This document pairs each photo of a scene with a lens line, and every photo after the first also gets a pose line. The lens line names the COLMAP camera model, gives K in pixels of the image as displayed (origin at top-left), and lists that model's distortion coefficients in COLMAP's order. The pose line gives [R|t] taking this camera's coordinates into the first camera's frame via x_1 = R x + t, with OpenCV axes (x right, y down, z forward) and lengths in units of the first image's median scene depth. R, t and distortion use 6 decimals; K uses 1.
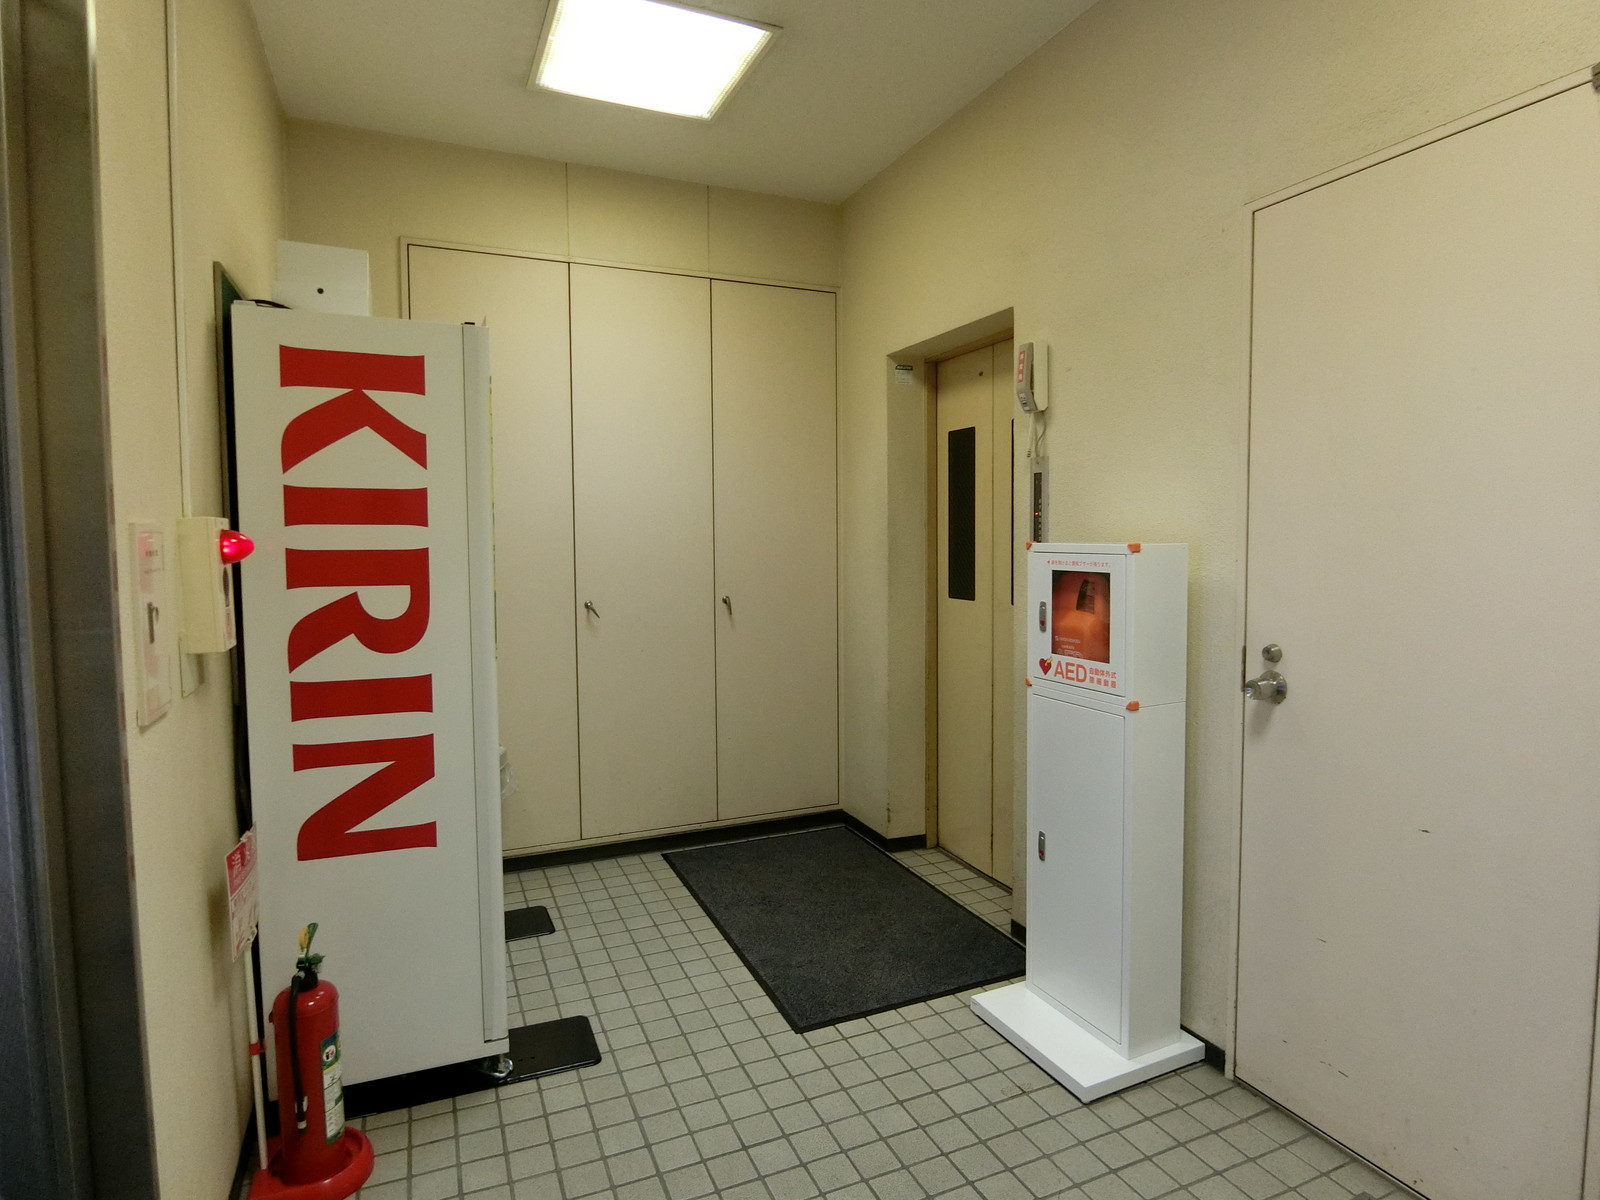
lens RADIAL K [[896.0, 0, 804.7], [0, 896.0, 596.4], [0, 0, 1]] dist [-0.018793, -0.004014]
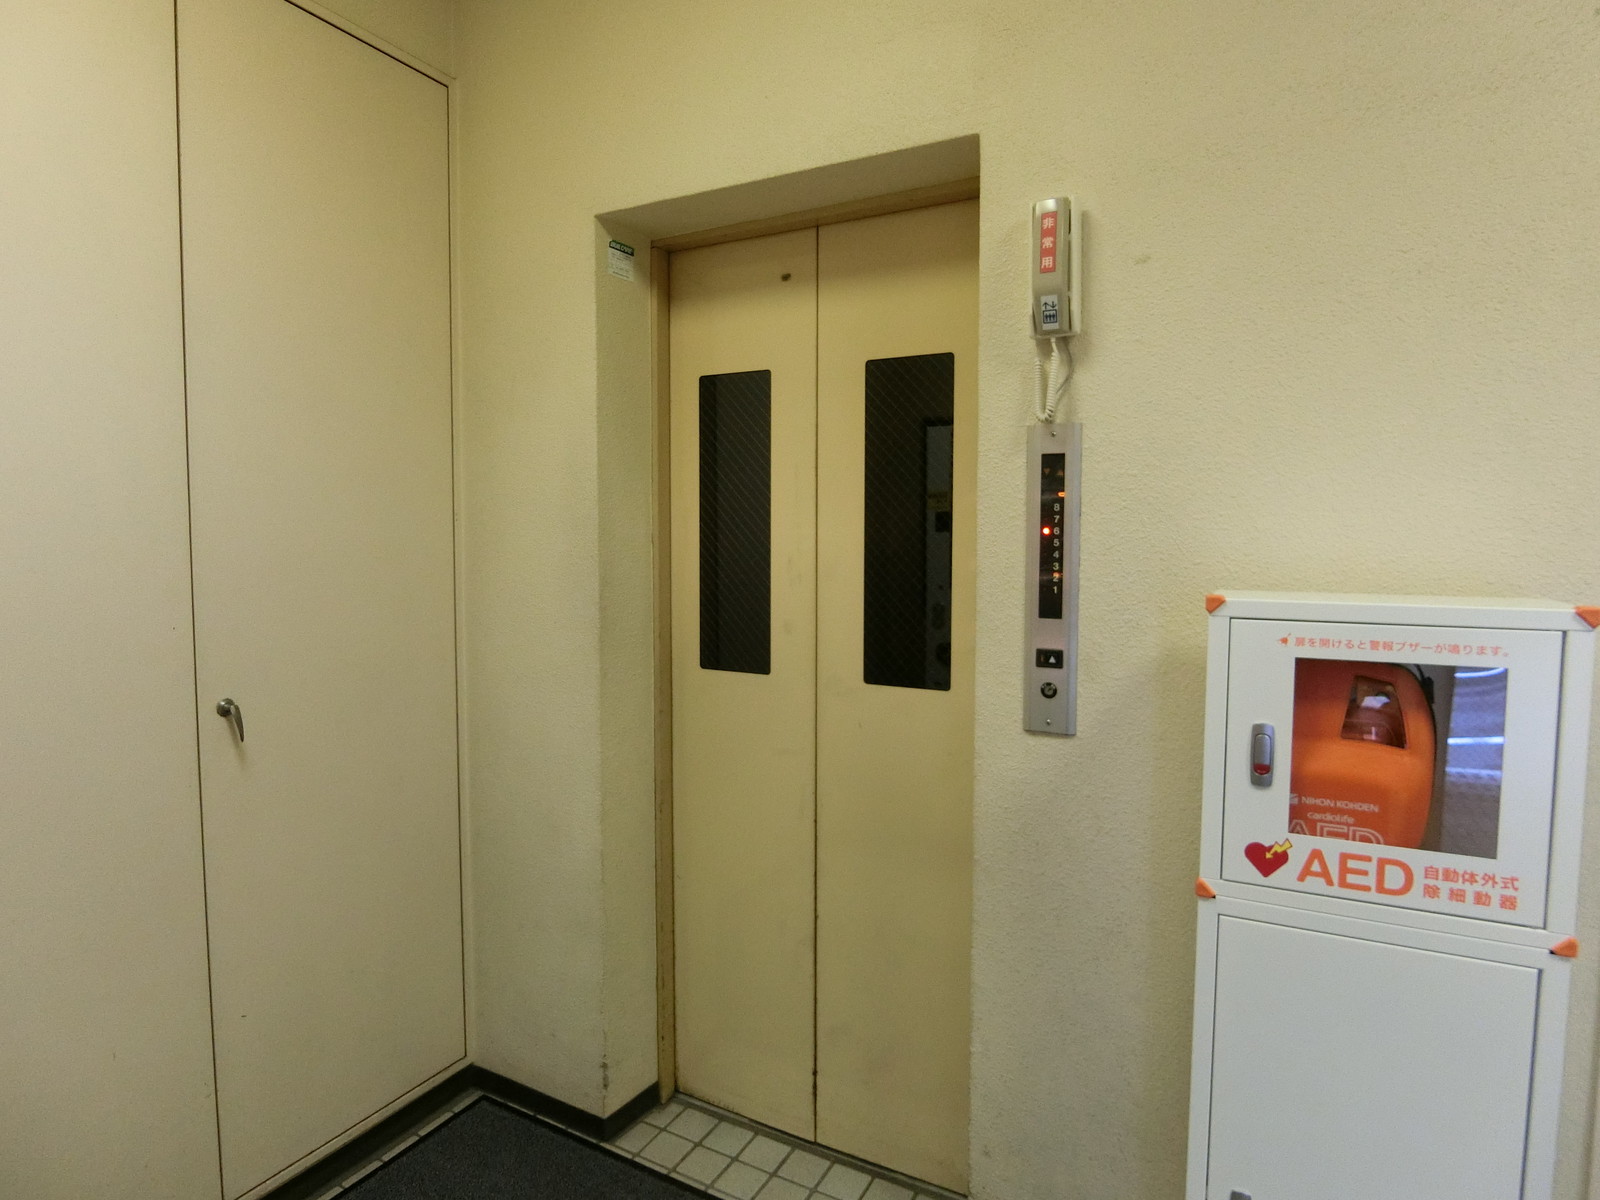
lens RADIAL K [[896.0, 0, 799.9], [0, 896.0, 596.0], [0, 0, 1]] dist [-0.018793, -0.004014]
pose [[0.785785, -0.030861, 0.617729, -0.154927], [0.031199, 0.999461, 0.010244, -0.053560], [-0.617712, 0.011223, 0.786324, 0.564201]]
